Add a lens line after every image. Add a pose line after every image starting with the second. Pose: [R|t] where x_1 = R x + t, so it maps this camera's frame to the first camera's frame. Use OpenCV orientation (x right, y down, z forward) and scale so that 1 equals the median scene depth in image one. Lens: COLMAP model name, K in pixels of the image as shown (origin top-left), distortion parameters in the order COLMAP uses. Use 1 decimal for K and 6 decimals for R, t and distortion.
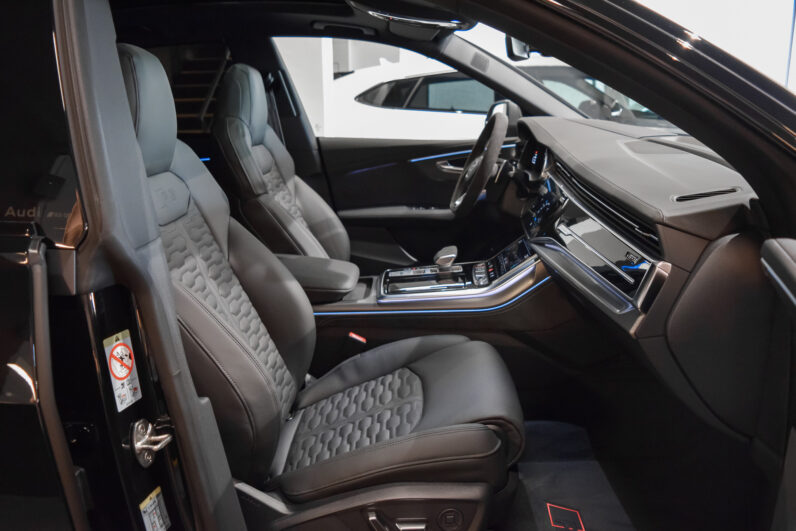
lens RADIAL K [[617.3, 0, 398.0], [0, 617.3, 265.5], [0, 0, 1]] dist [-0.093687, 0.013347]
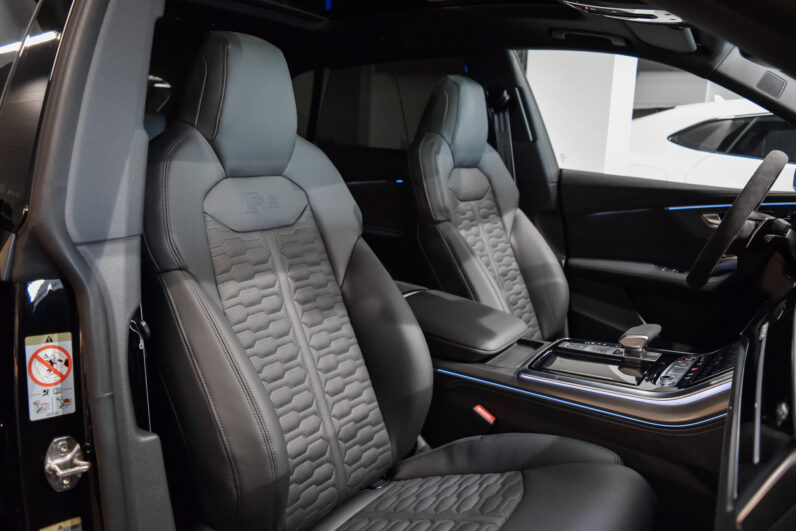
lens RADIAL K [[617.3, 0, 398.0], [0, 617.3, 265.5], [0, 0, 1]] dist [-0.093687, 0.013347]
pose [[0.840695, 0.157252, -0.518173, 0.215714], [-0.189333, 0.981870, -0.009205, -0.039947], [0.507331, 0.105846, 0.855226, 0.263209]]
